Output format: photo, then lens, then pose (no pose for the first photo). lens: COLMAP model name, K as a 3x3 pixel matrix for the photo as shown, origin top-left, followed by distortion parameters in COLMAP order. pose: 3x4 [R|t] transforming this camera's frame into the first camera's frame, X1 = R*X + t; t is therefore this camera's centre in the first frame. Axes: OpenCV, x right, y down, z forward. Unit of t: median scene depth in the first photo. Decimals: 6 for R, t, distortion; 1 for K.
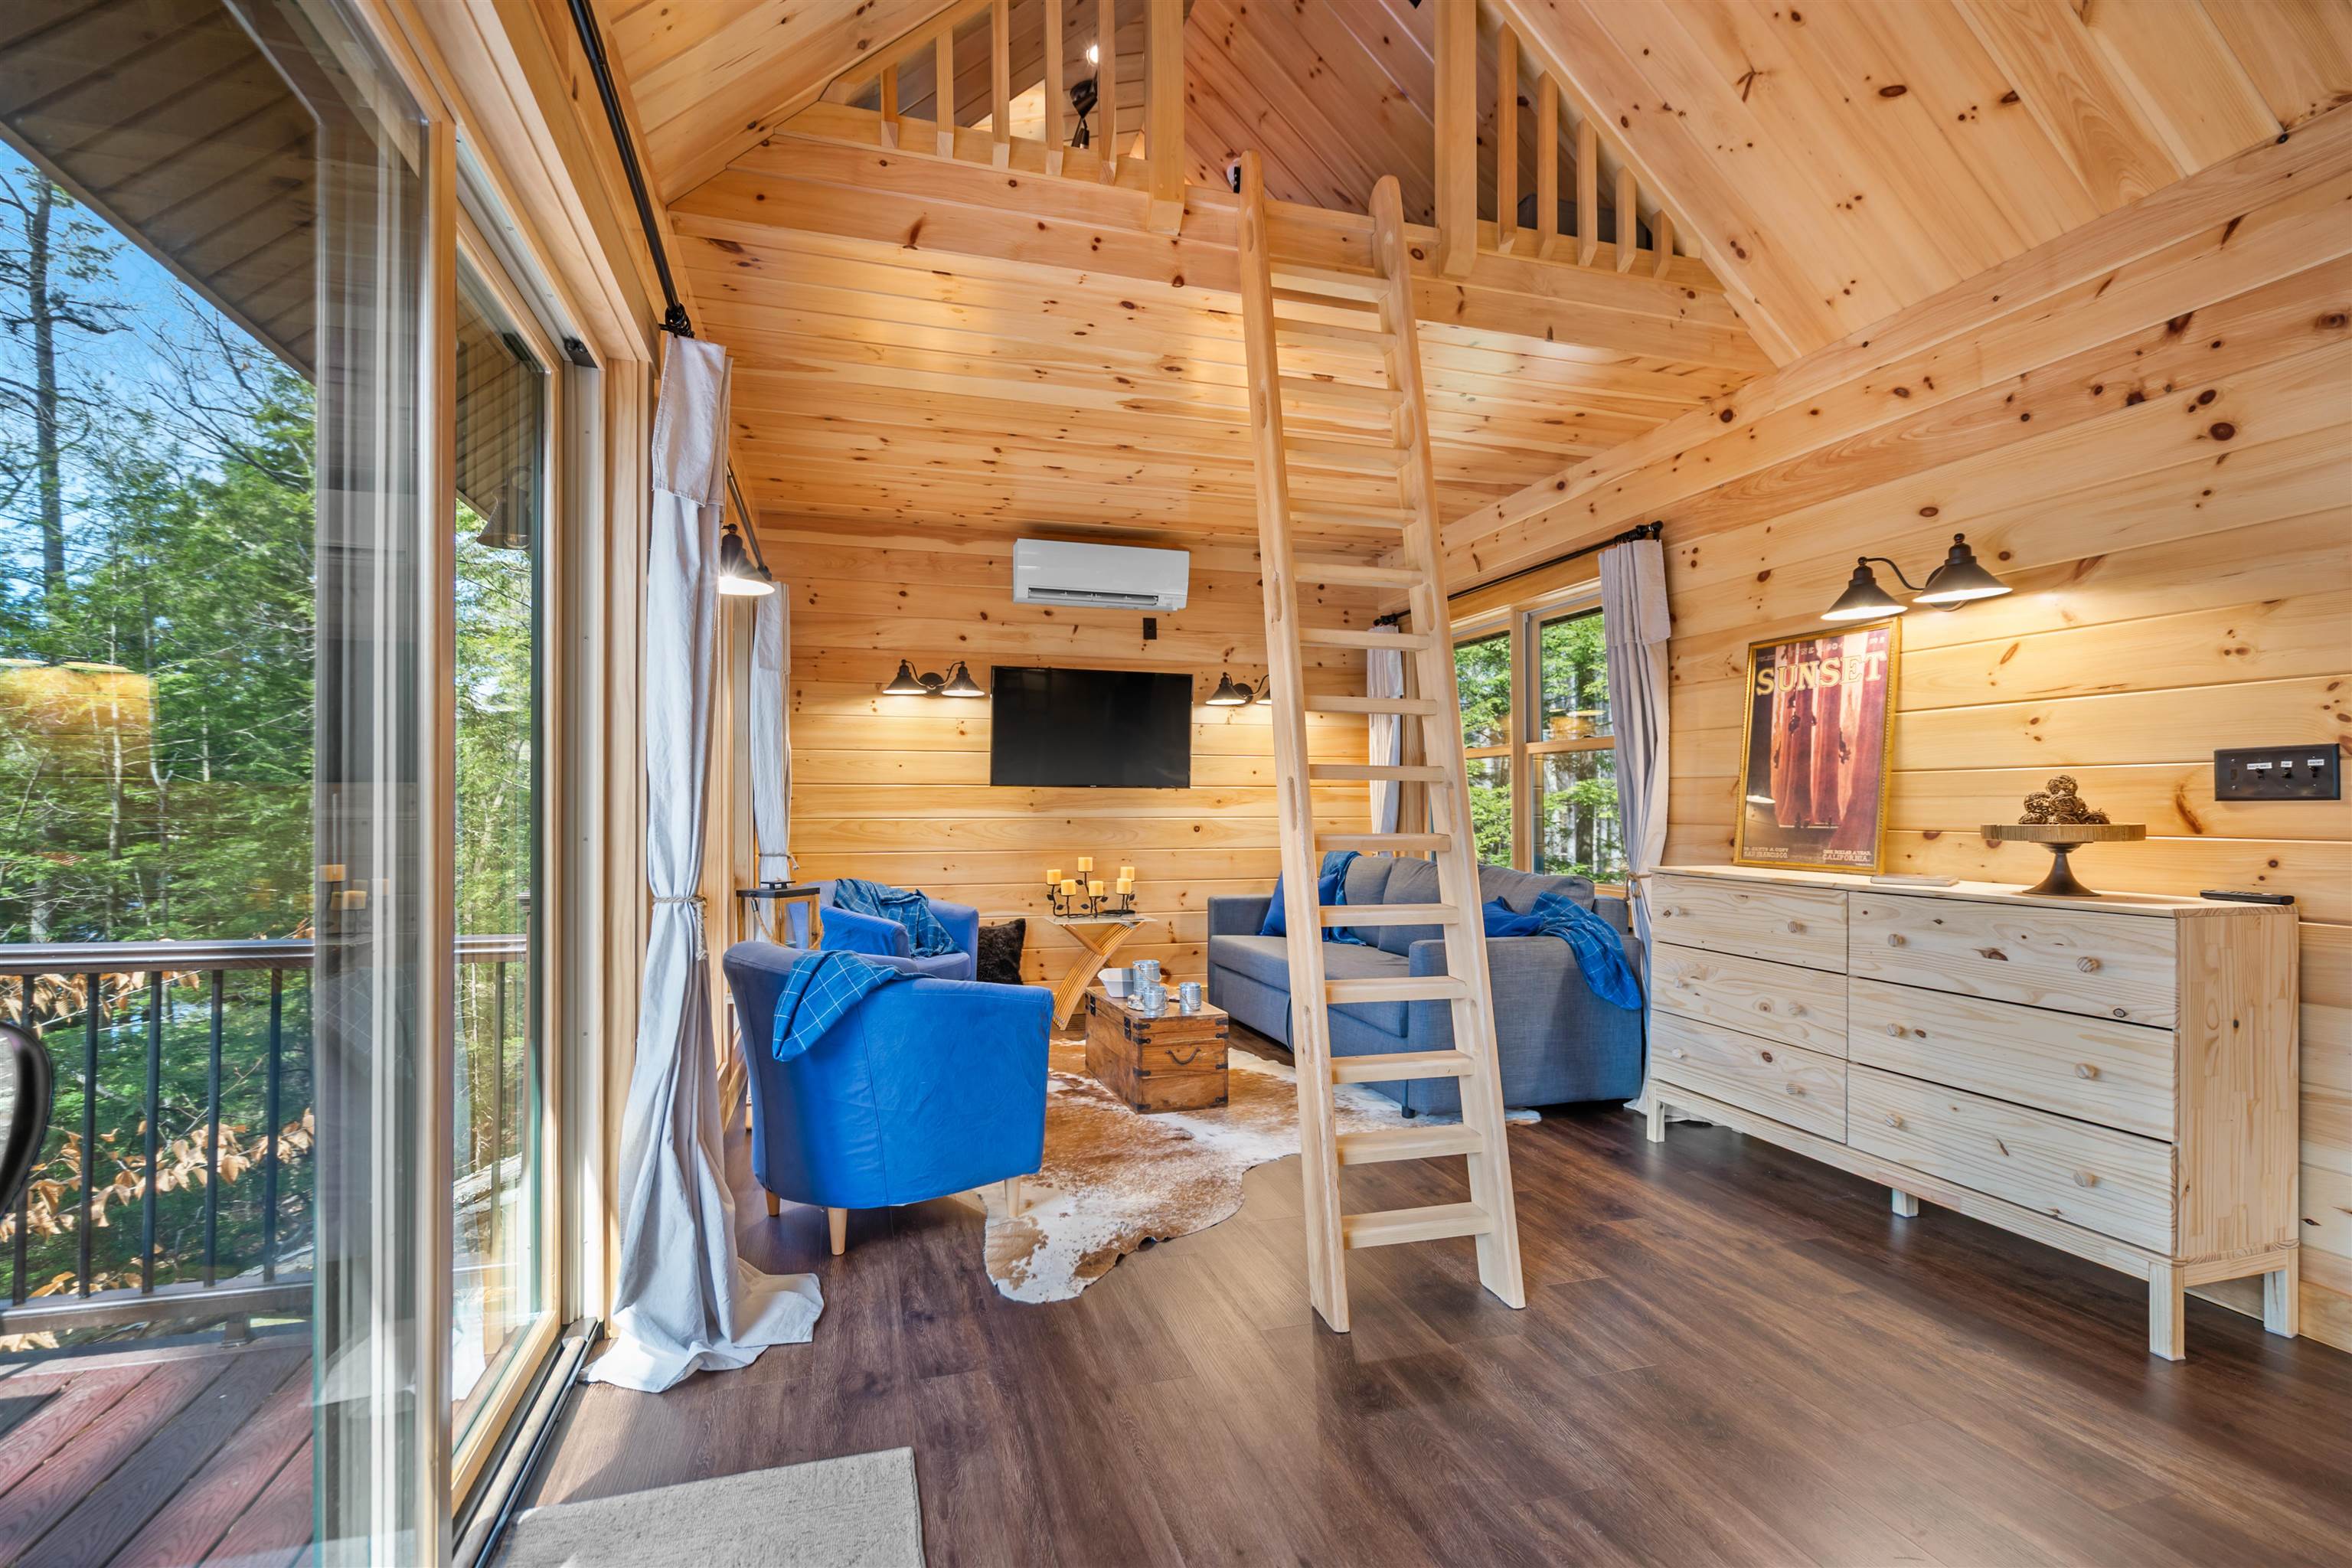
lens RADIAL K [[1093.8, 0, 1176.2], [0, 1093.8, 793.9], [0, 0, 1]] dist [-0.004332, 0.001397]
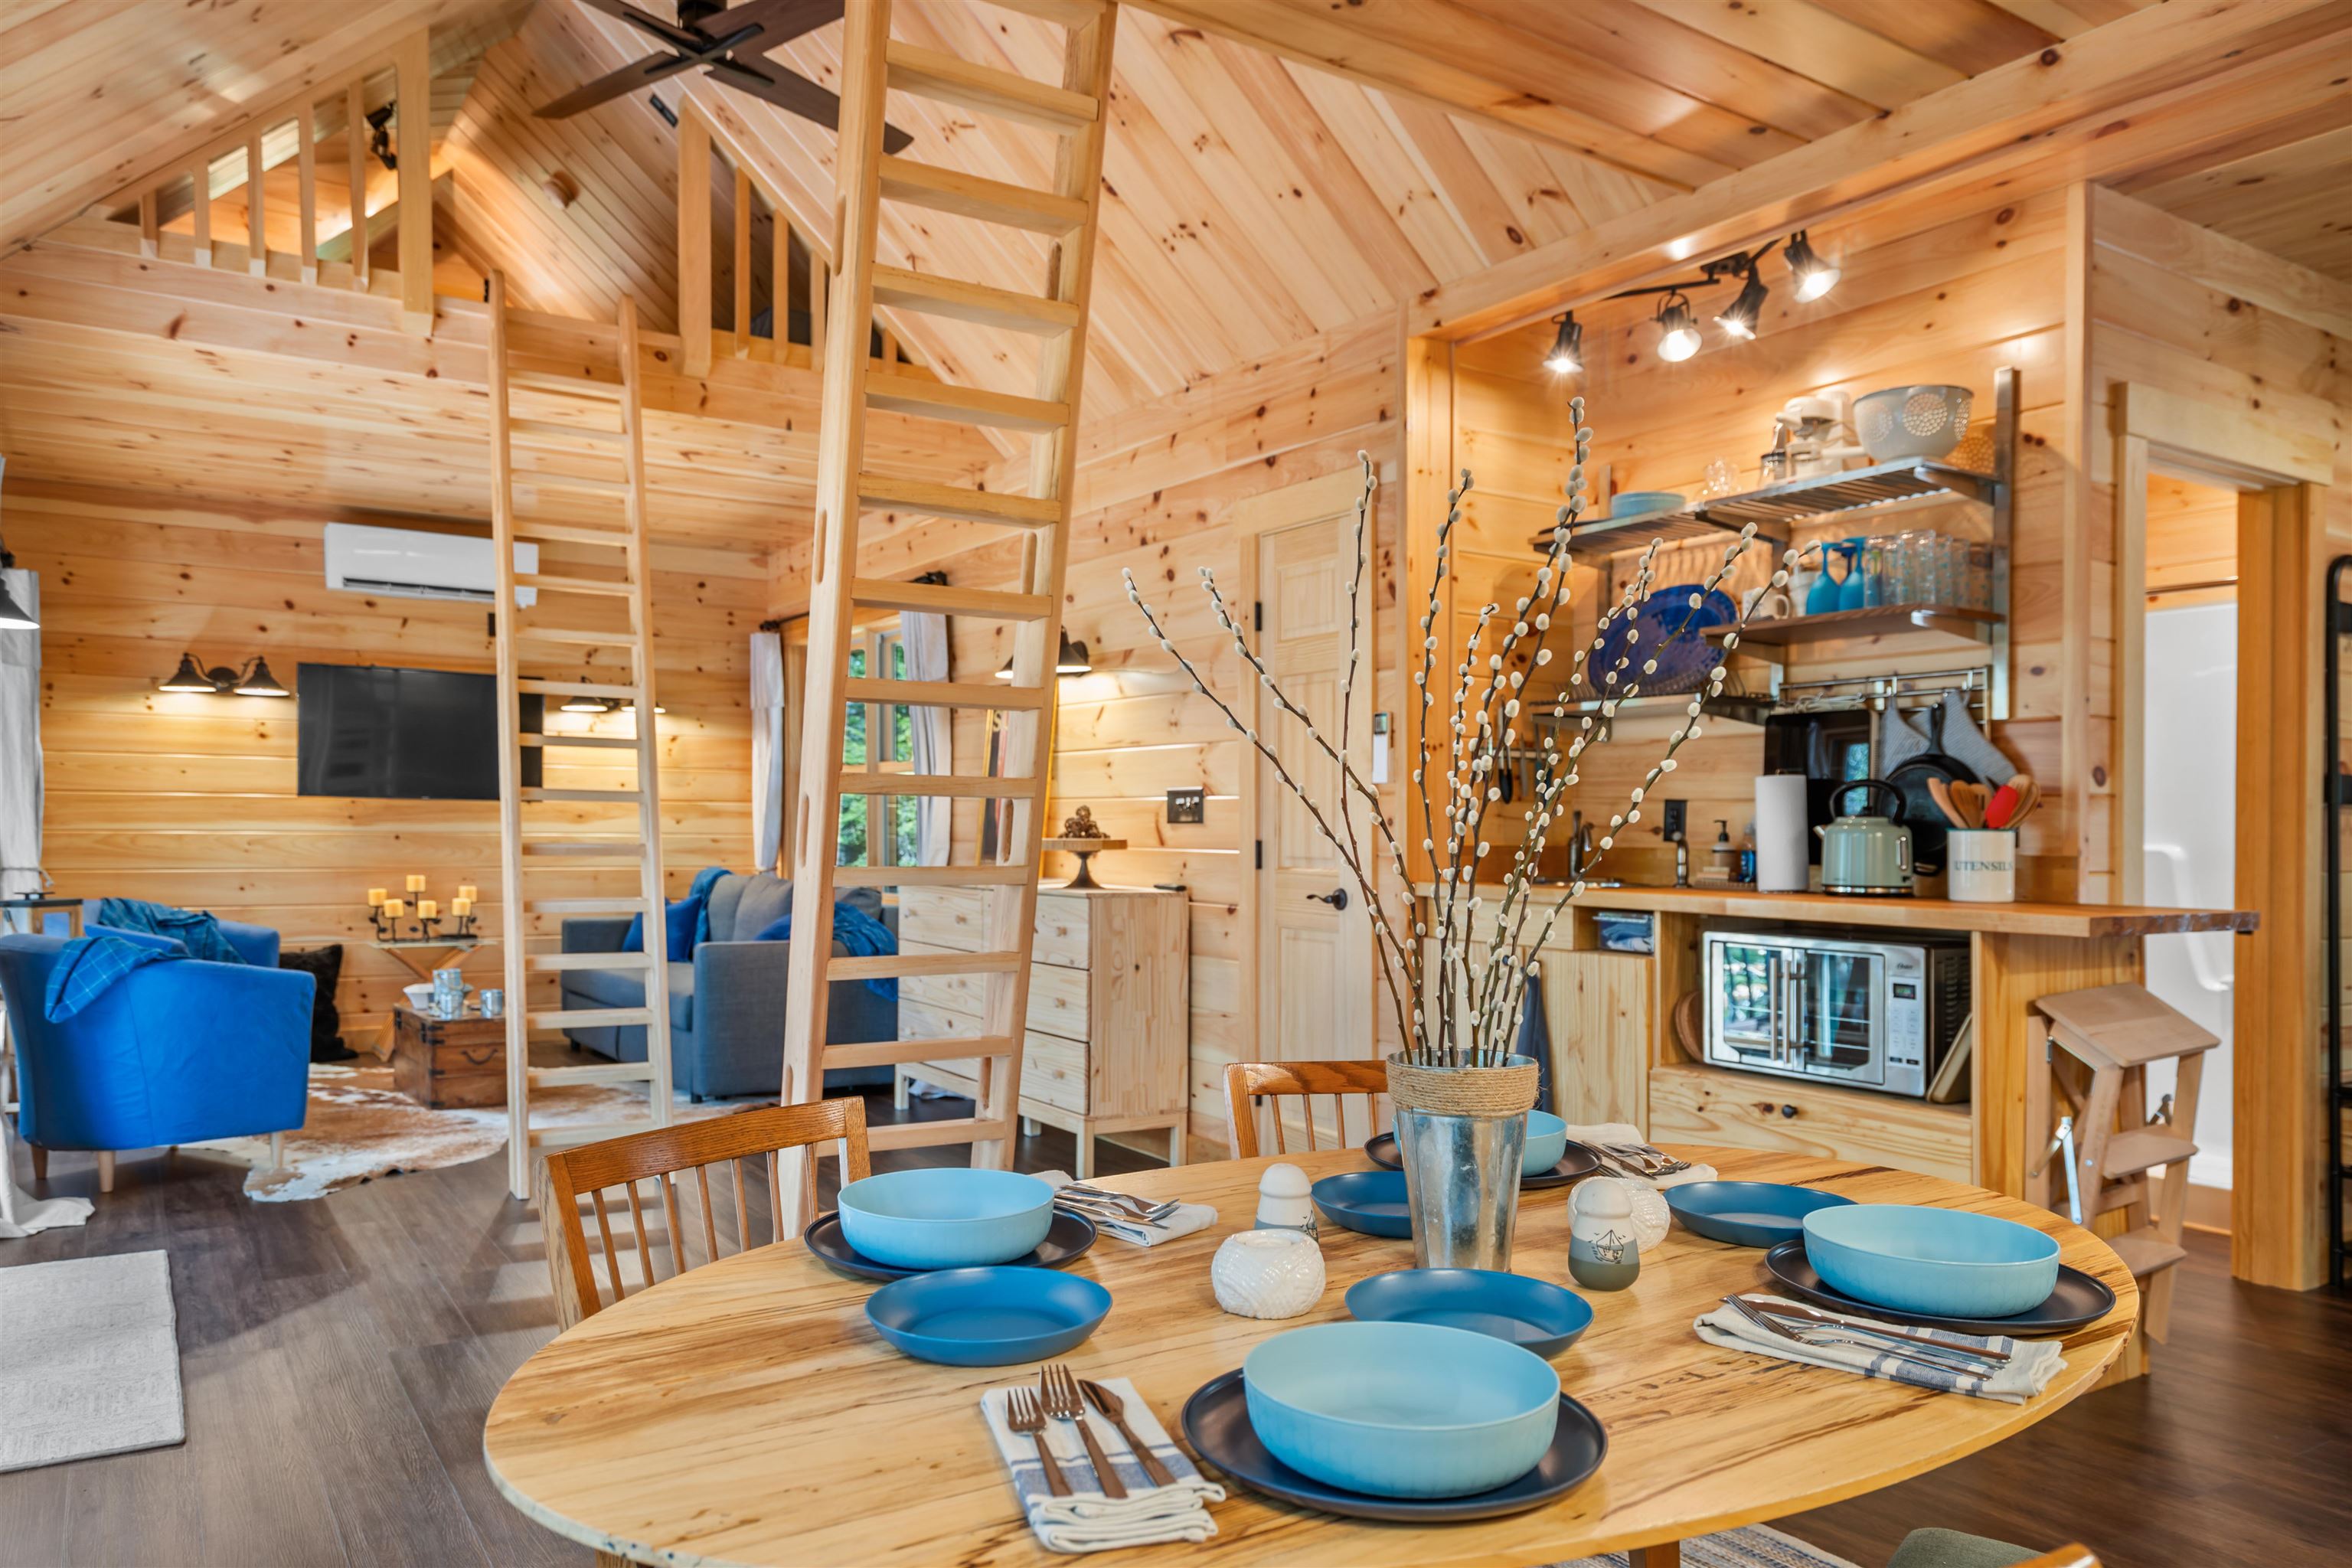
lens RADIAL K [[1621.4, 0, 1172.9], [0, 1621.4, 861.5], [0, 0, 1]] dist [0.009908, -0.007121]
pose [[0.960002, 0.003243, 0.279975, 0.211121], [-0.012860, 0.999388, 0.032520, -0.008794], [-0.279698, -0.034820, 0.959456, -0.694366]]
